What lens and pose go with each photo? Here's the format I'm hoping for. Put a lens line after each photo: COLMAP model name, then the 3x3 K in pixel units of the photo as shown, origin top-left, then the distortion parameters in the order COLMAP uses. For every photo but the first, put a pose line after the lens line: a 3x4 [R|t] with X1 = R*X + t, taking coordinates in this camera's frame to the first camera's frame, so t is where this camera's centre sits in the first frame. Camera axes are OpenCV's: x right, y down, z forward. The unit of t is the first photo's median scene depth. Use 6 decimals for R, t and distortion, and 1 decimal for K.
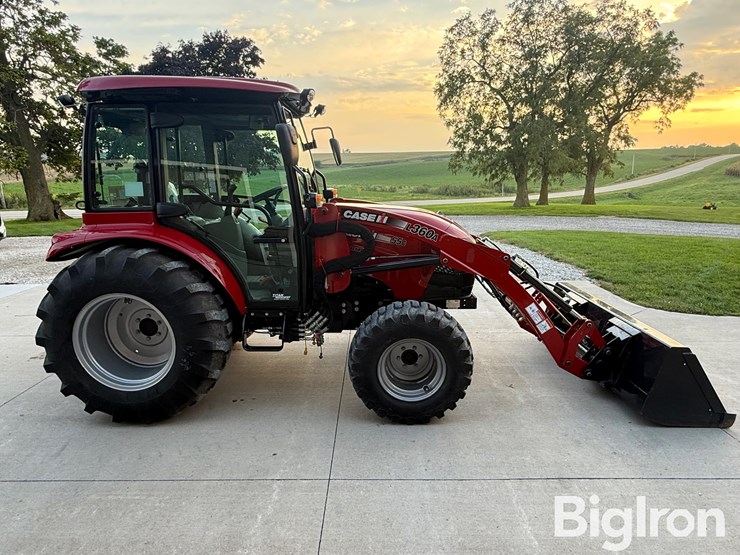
lens RADIAL K [[459.1, 0, 369.2], [0, 459.1, 283.5], [0, 0, 1]] dist [-0.001395, 0.003667]
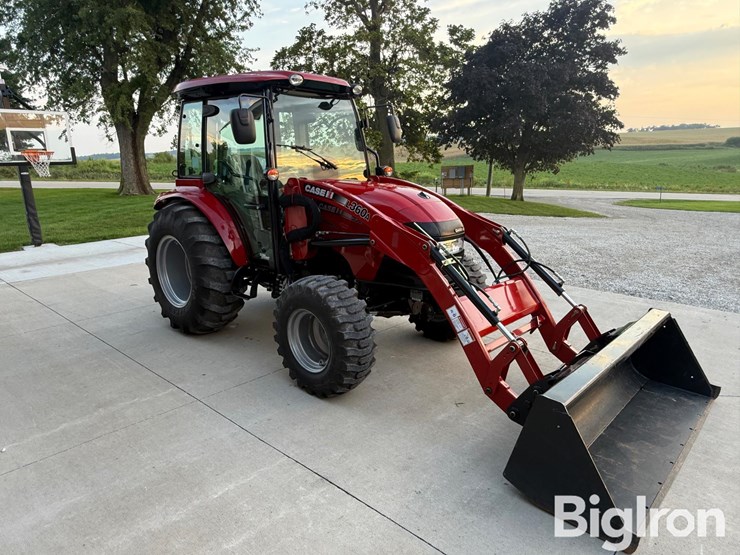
lens RADIAL K [[503.9, 0, 370.7], [0, 503.9, 277.0], [0, 0, 1]] dist [0.008507, 0.009635]
pose [[0.737727, 0.160945, -0.655633, 0.123240], [-0.158994, 0.985270, 0.062962, -0.006249], [0.656109, 0.057792, 0.752450, 0.030504]]
